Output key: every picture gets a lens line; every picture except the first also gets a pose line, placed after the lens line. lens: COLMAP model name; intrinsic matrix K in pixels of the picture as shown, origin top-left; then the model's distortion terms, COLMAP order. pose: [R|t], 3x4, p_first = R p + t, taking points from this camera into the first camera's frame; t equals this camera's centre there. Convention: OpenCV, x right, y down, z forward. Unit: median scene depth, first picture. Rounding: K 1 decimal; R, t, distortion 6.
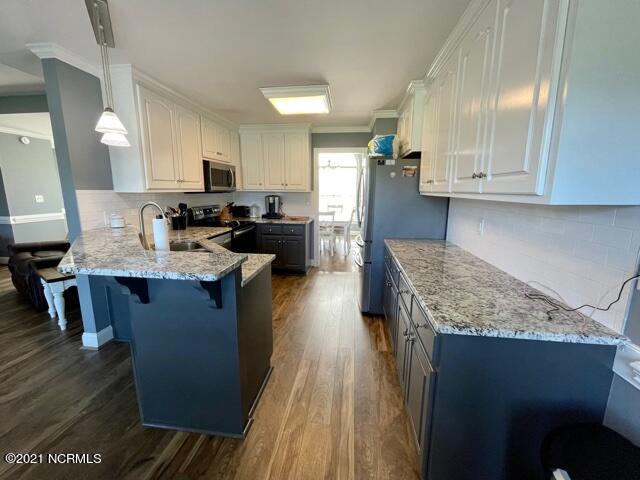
lens RADIAL K [[266.1, 0, 317.7], [0, 266.1, 238.6], [0, 0, 1]] dist [-0.004588, -0.000225]
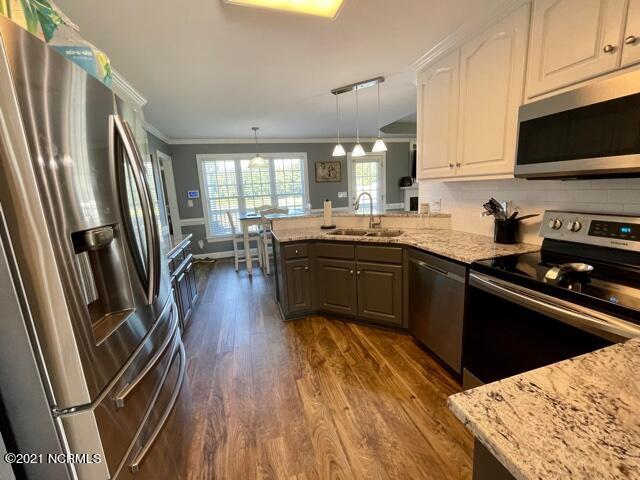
lens RADIAL K [[266.1, 0, 323.2], [0, 266.1, 239.9], [0, 0, 1]] dist [-0.004588, -0.000225]
pose [[-0.911958, 0.117230, -0.393178, 0.078302], [-0.028318, 0.938040, 0.345369, -0.220916], [0.409305, 0.326096, -0.852133, 1.269775]]
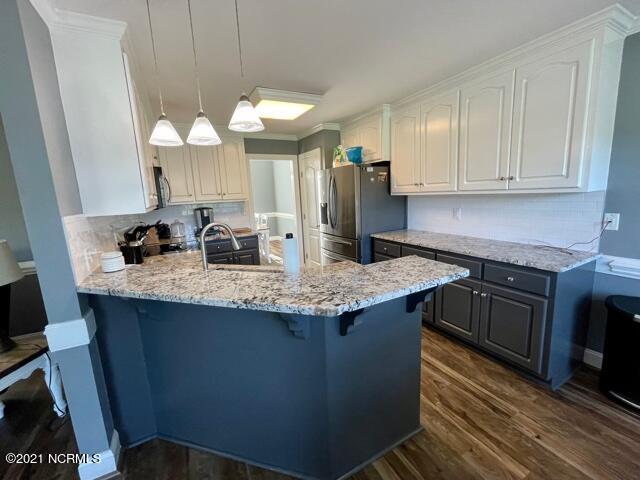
lens RADIAL K [[266.1, 0, 315.0], [0, 266.1, 238.6], [0, 0, 1]] dist [-0.004588, -0.000225]
pose [[0.816772, -0.145511, 0.558311, -0.484682], [0.157819, 0.987115, 0.026390, -0.040435], [-0.554957, 0.066558, 0.829212, 0.134859]]
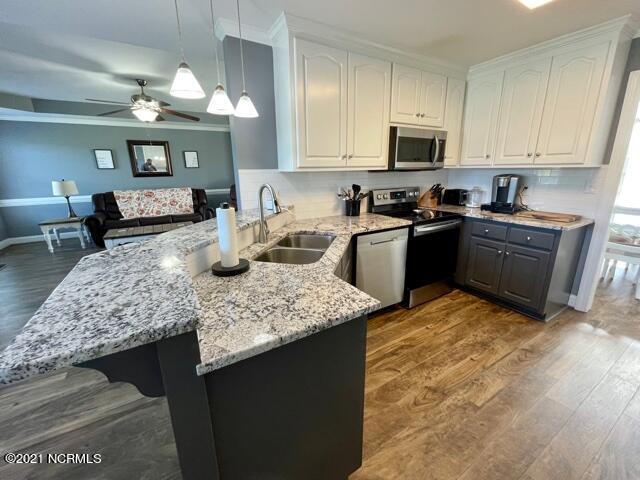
lens RADIAL K [[266.1, 0, 317.4], [0, 266.1, 238.2], [0, 0, 1]] dist [-0.004588, -0.000225]
pose [[0.618854, 0.180846, -0.764404, 0.067907], [-0.122124, 0.983455, 0.133799, -0.060096], [0.775954, 0.010550, 0.630701, 0.362402]]
